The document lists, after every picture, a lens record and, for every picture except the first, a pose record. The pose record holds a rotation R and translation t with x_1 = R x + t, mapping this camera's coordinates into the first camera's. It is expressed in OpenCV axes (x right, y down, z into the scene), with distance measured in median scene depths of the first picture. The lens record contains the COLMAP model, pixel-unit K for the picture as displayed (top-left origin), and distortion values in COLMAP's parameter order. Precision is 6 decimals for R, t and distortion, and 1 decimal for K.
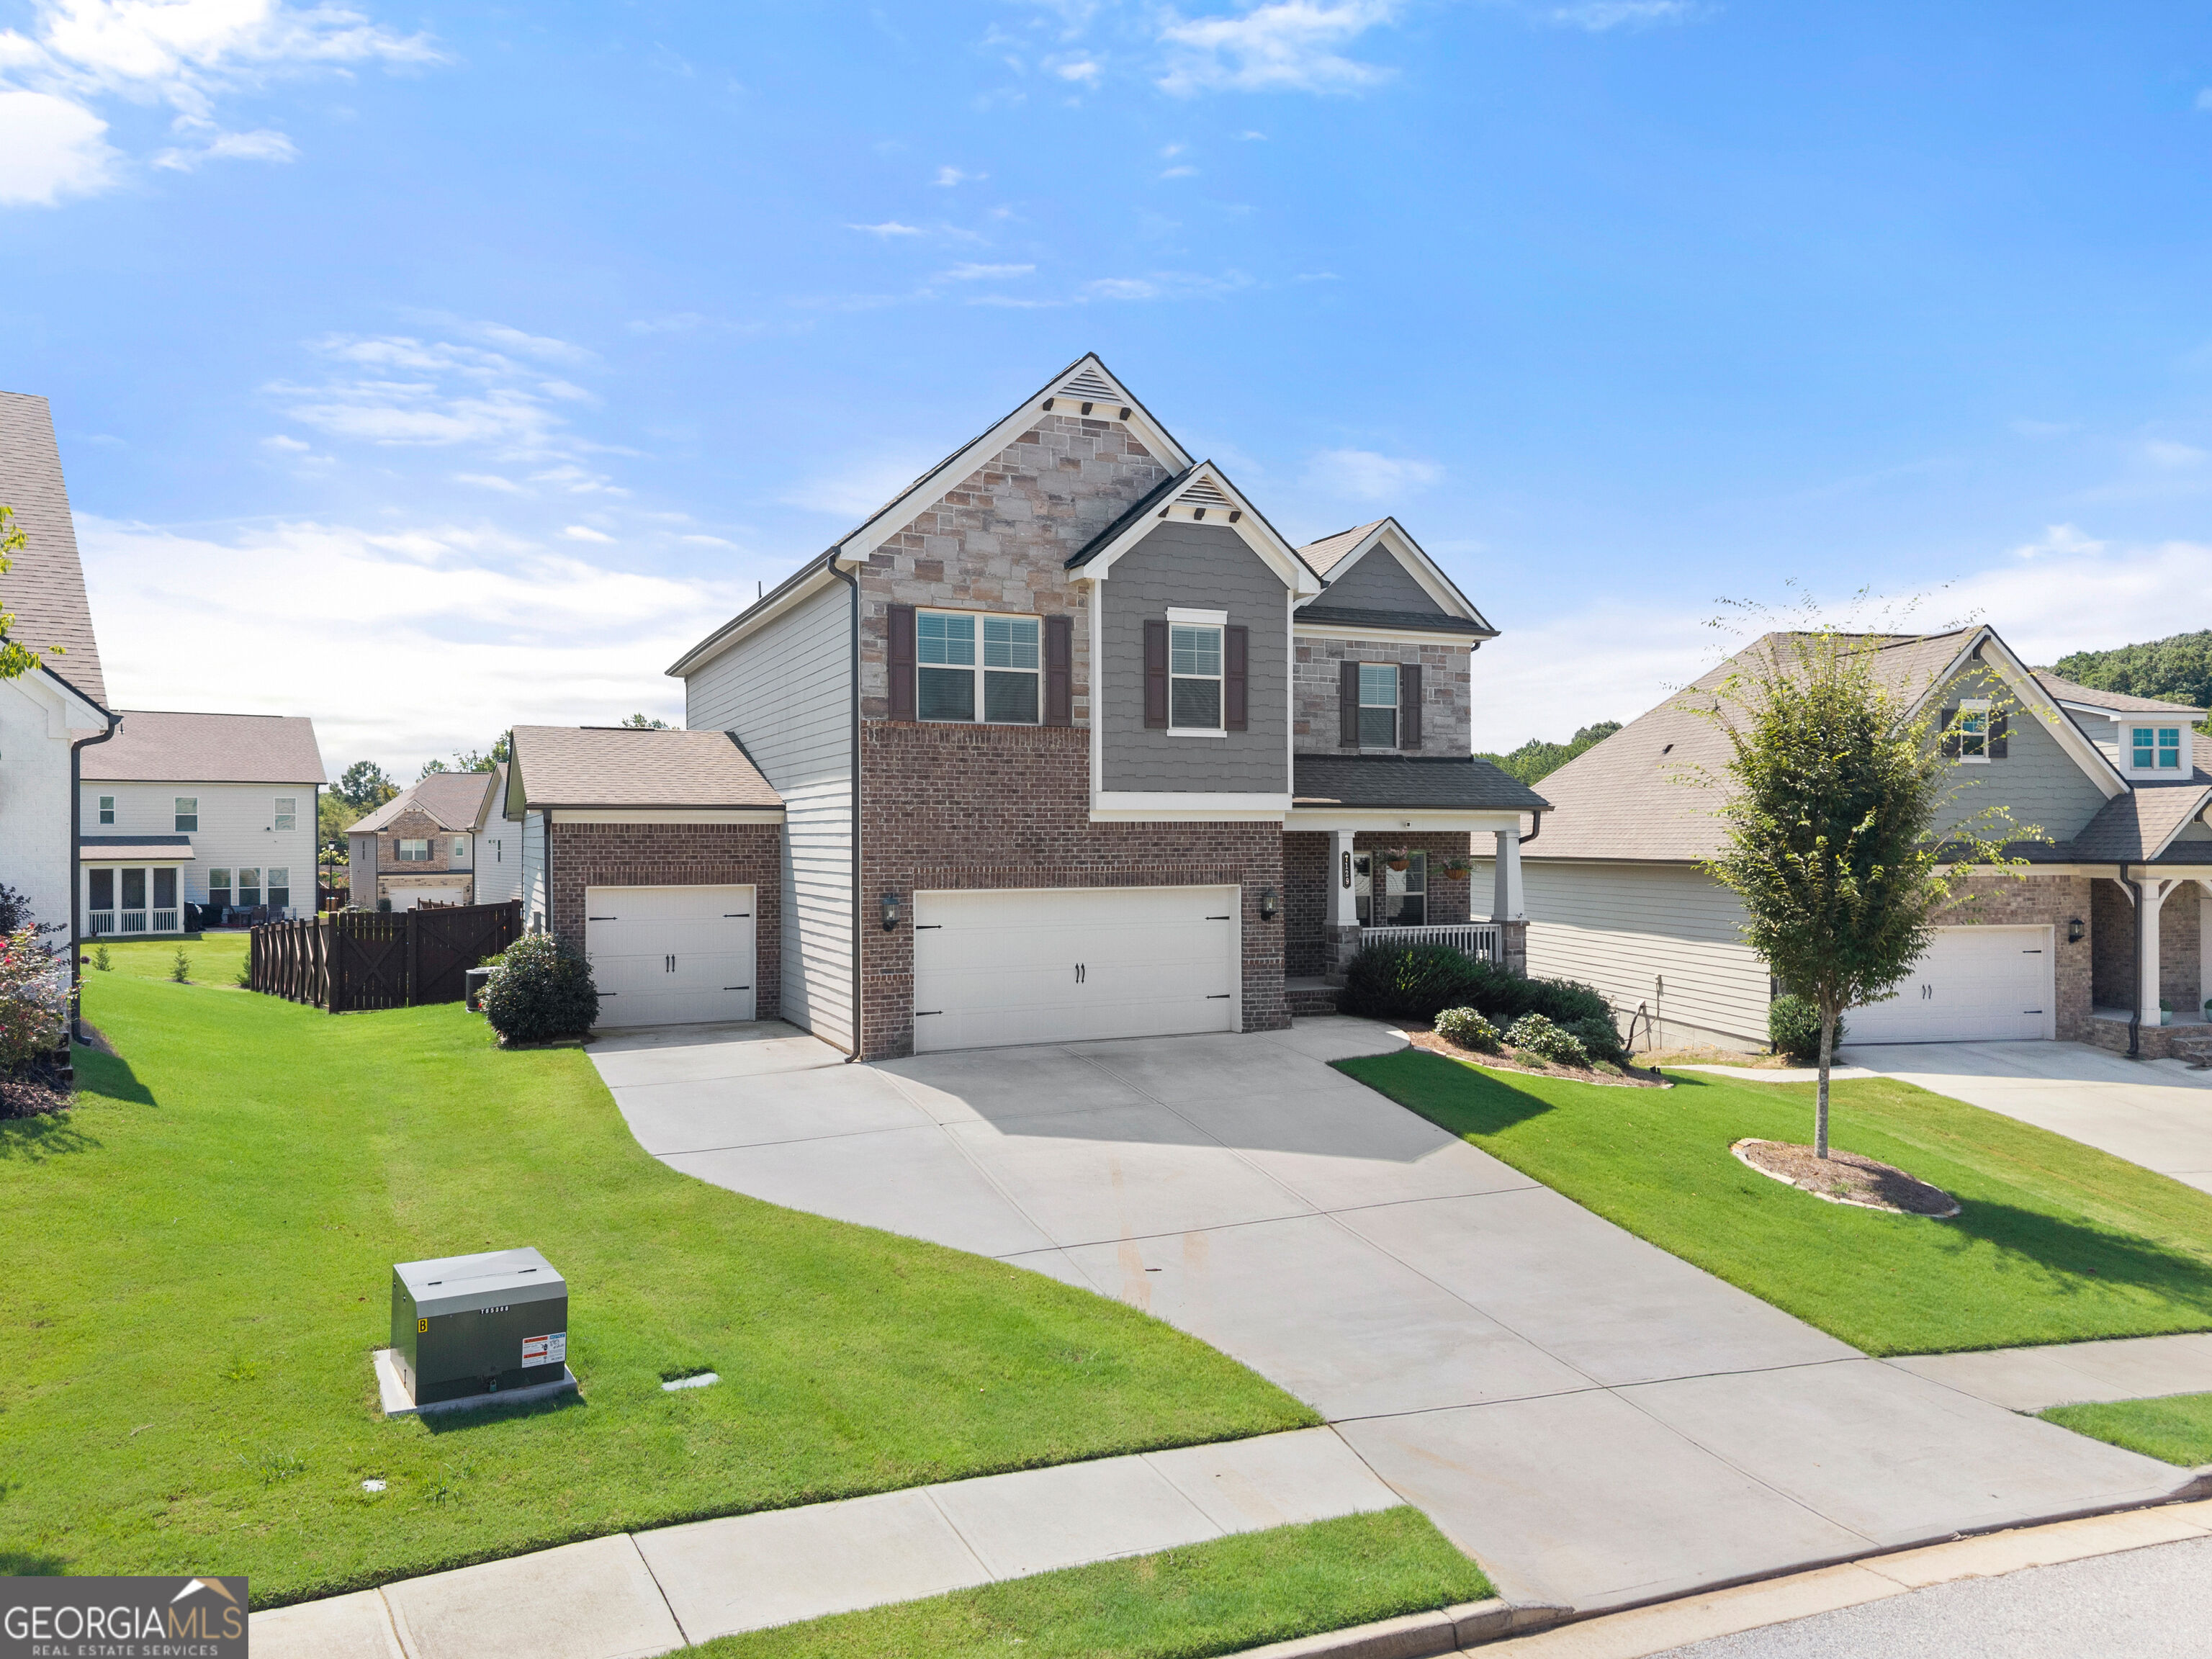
lens RADIAL K [[1472.9, 0, 1093.5], [0, 1472.9, 832.3], [0, 0, 1]] dist [0.014778, 0.000218]
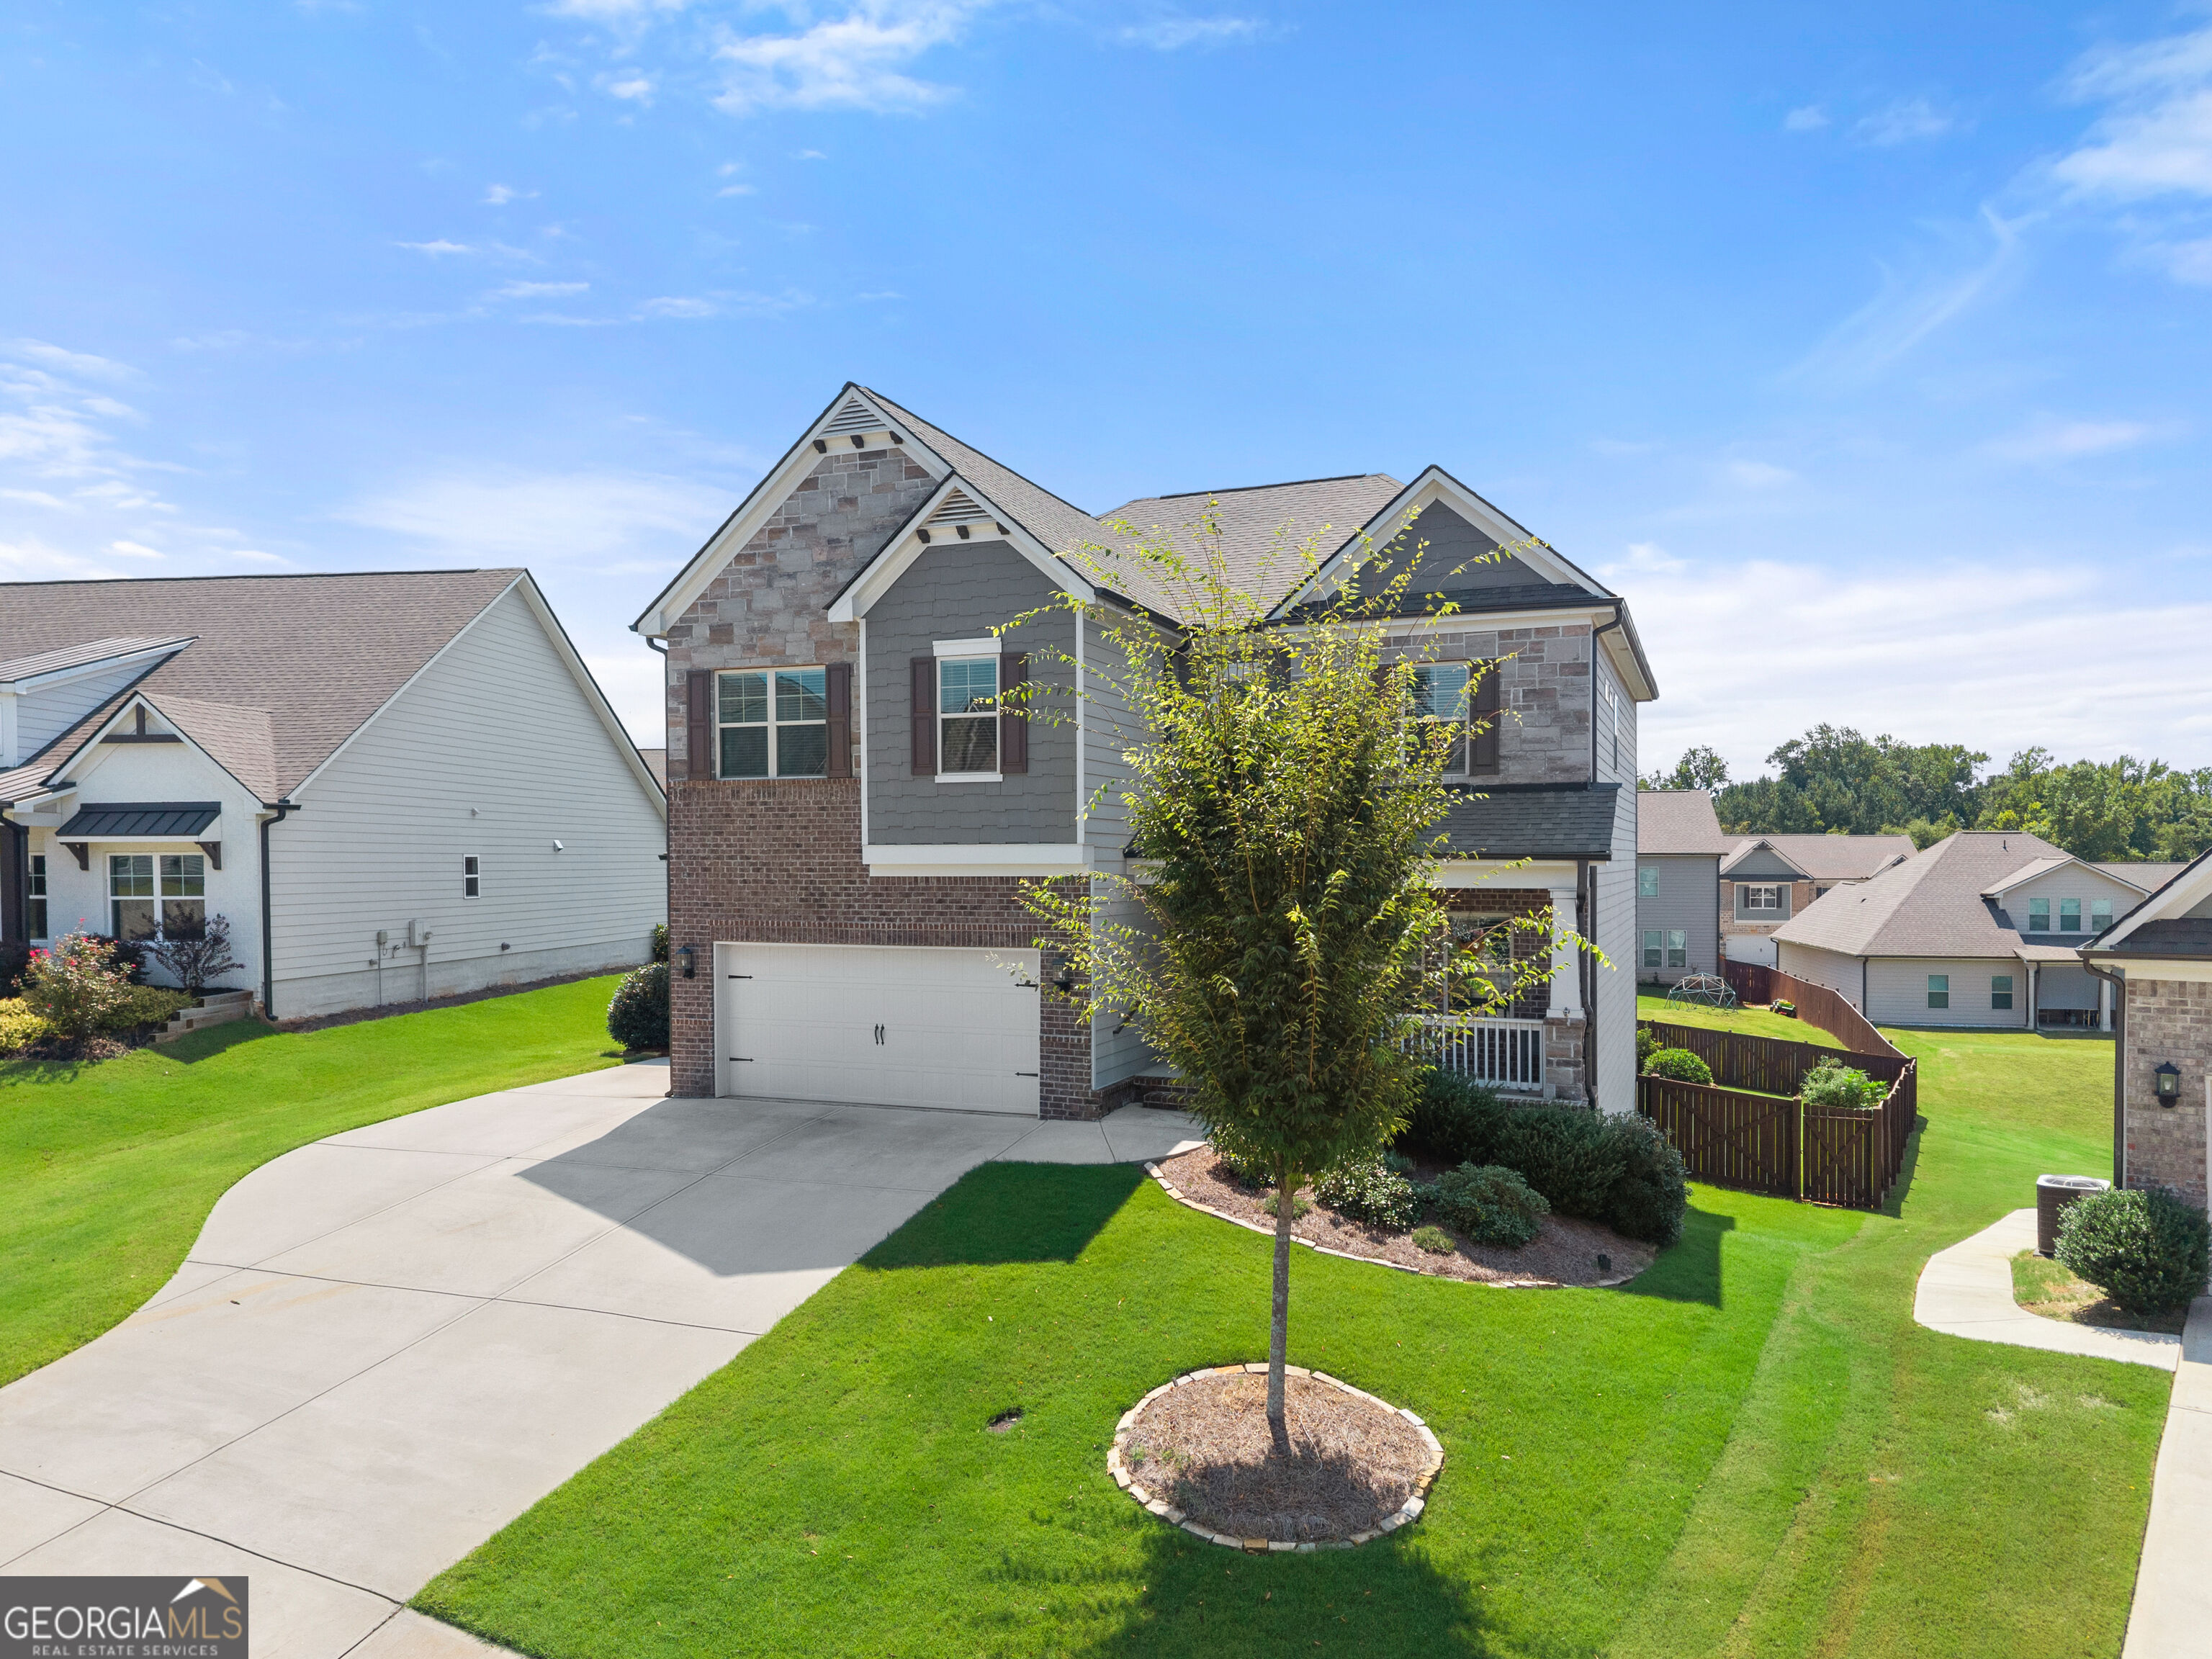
lens RADIAL K [[1519.7, 0, 1106.5], [0, 1519.7, 887.1], [0, 0, 1]] dist [0.012000, 0.001438]
pose [[0.695390, 0.015965, -0.718456, 0.816693], [0.001170, 0.999727, 0.023347, -0.023223], [0.718632, -0.017076, 0.695181, 0.429449]]
